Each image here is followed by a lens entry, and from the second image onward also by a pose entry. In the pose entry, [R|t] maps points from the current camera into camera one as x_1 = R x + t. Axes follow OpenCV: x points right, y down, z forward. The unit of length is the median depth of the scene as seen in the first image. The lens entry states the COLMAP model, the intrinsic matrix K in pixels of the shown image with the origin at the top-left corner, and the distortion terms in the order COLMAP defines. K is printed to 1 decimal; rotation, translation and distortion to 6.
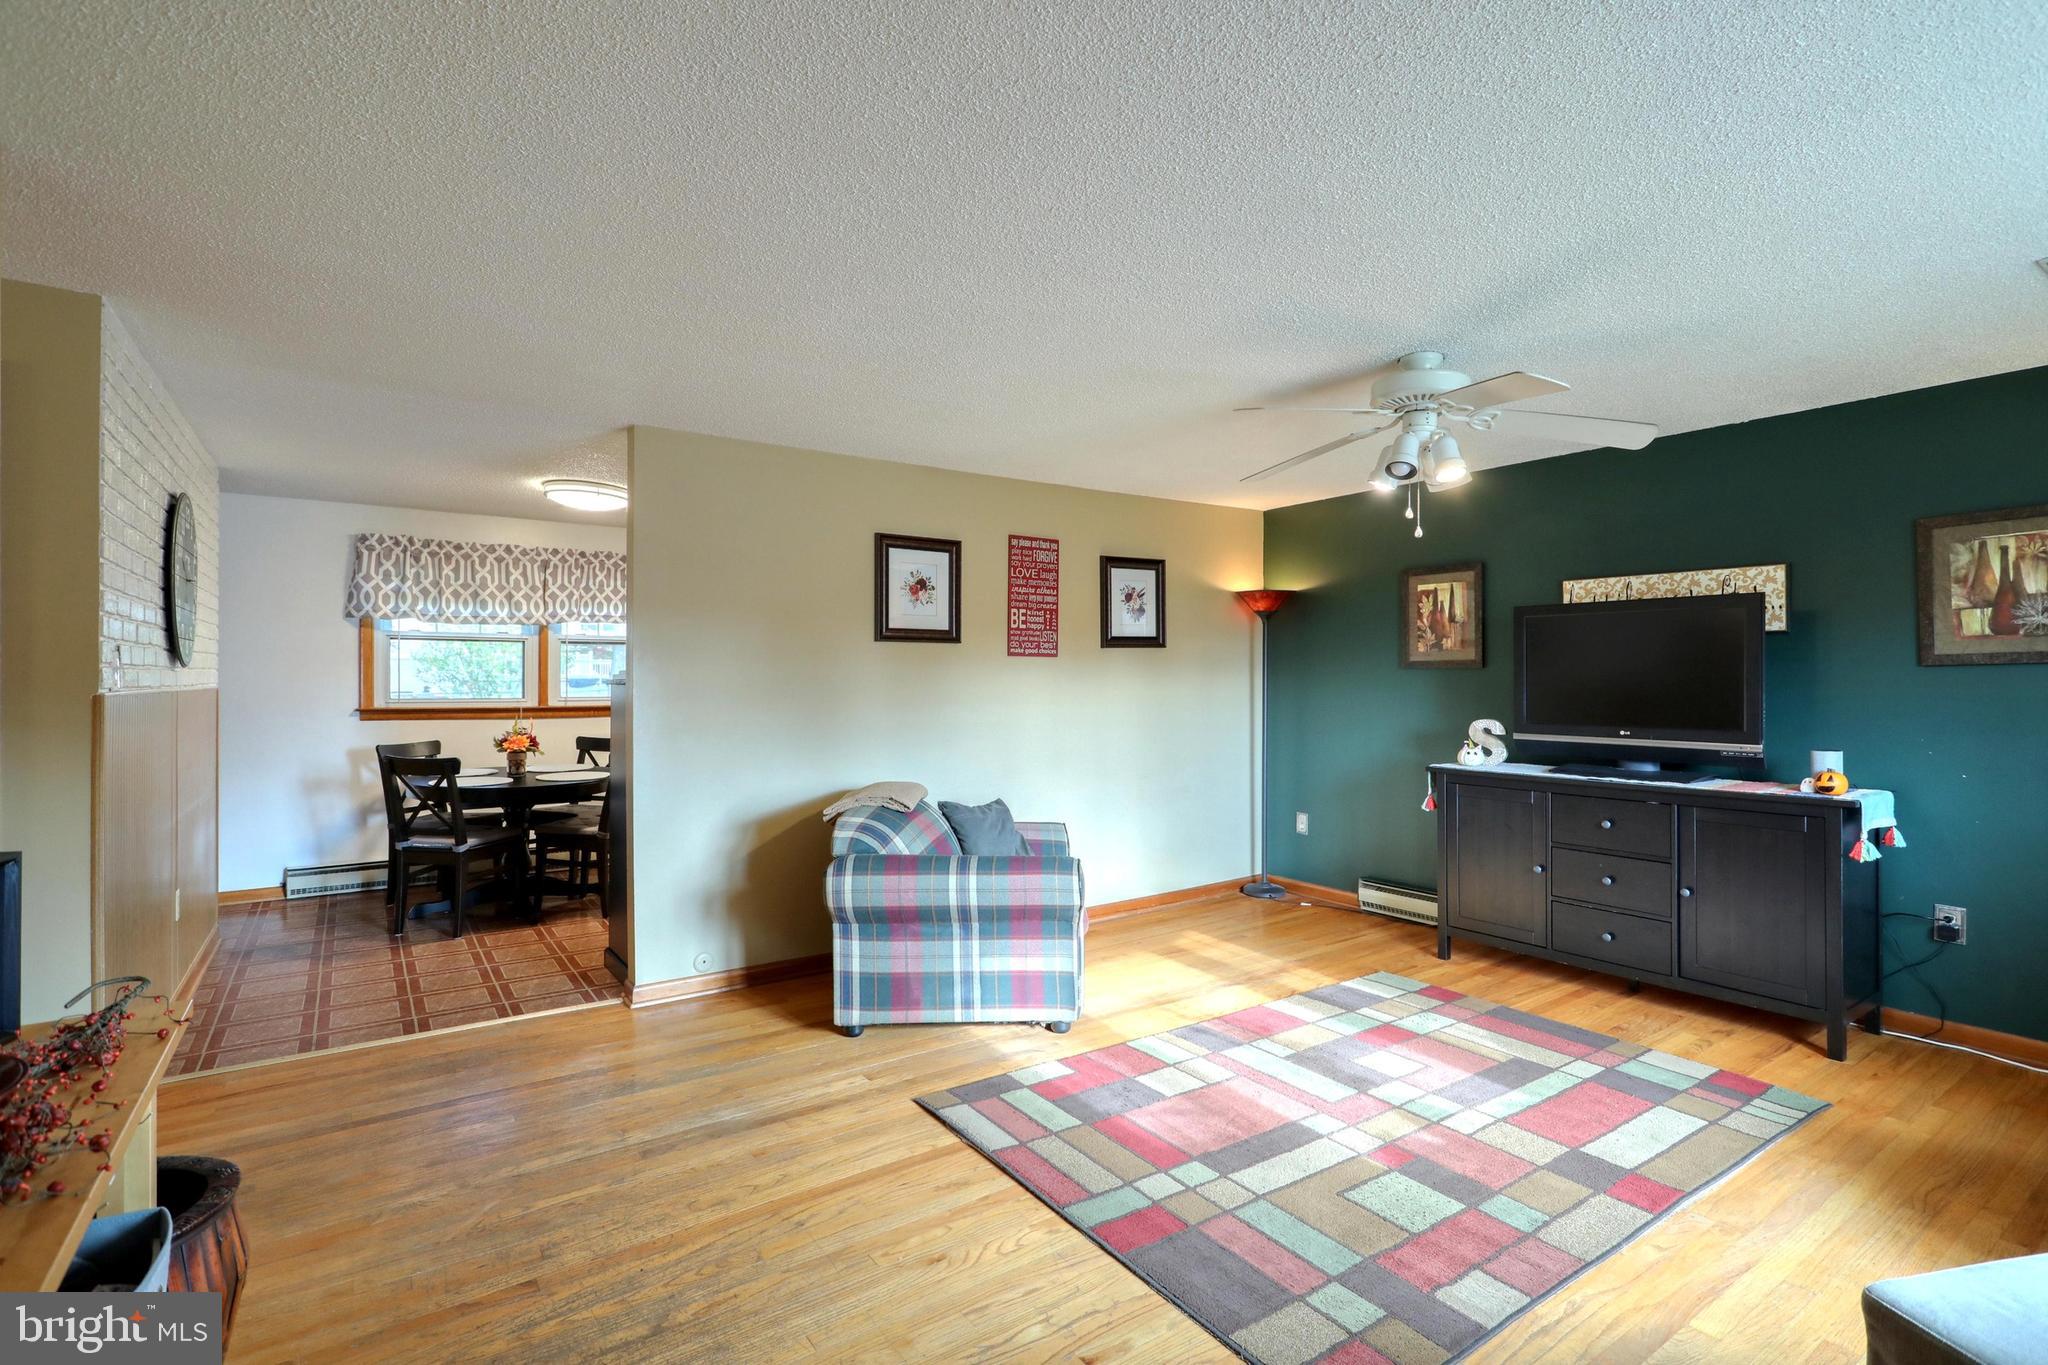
lens RADIAL K [[972.9, 0, 1053.4], [0, 972.9, 696.2], [0, 0, 1]] dist [-0.002591, 0.001803]
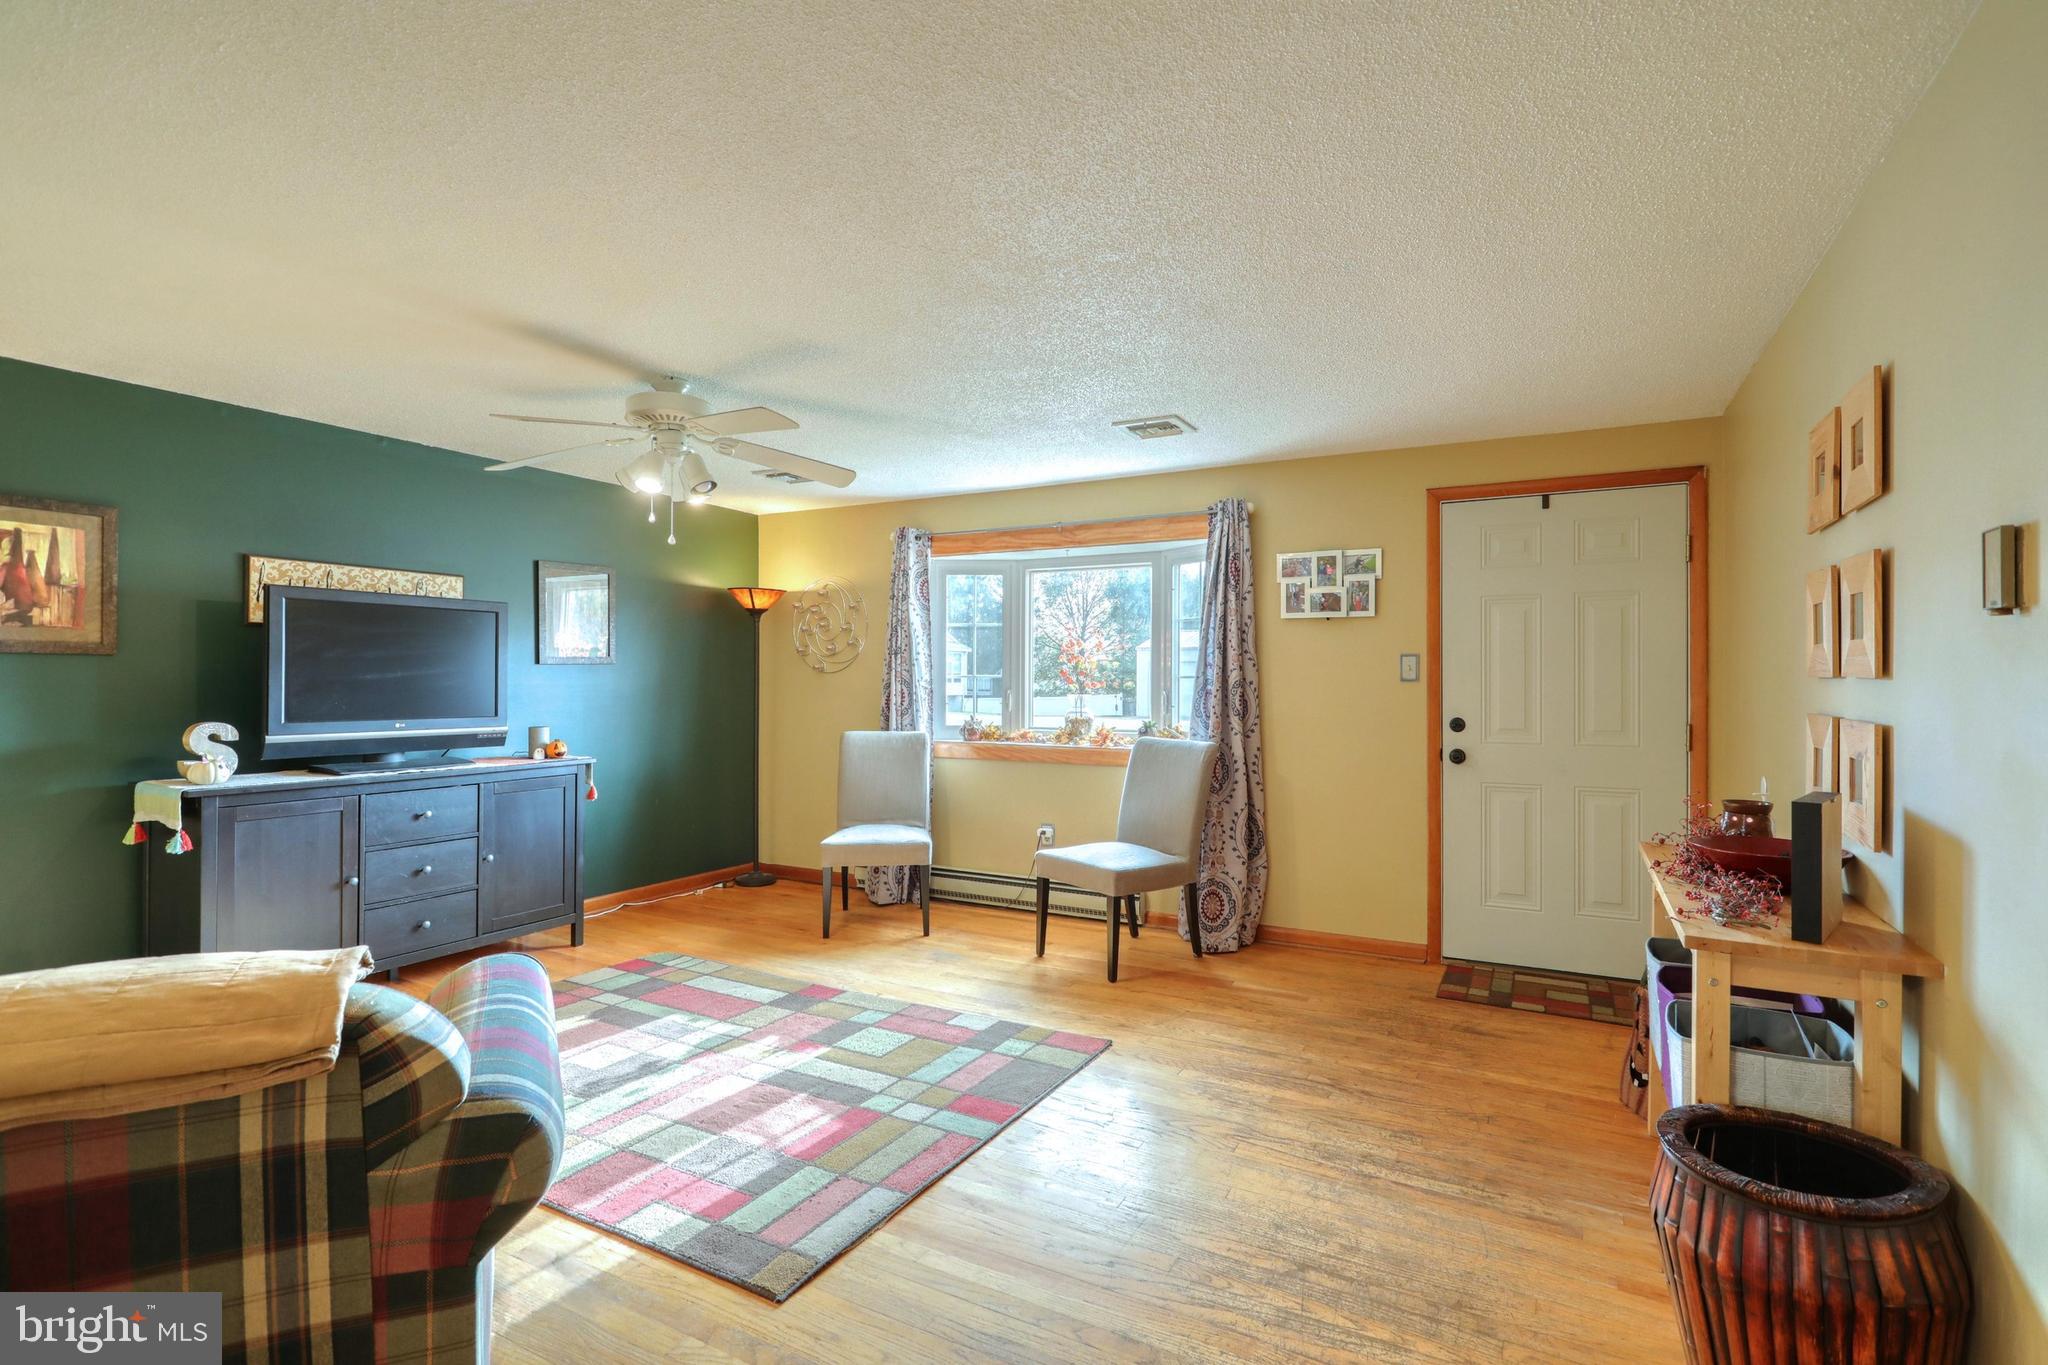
lens RADIAL K [[972.9, 0, 1030.0], [0, 972.9, 686.9], [0, 0, 1]] dist [-0.002591, 0.001803]
pose [[-0.433314, -0.009620, 0.901192, -0.785142], [0.011641, 0.999800, 0.016270, -0.013901], [-0.901168, 0.017540, -0.433115, 1.089157]]
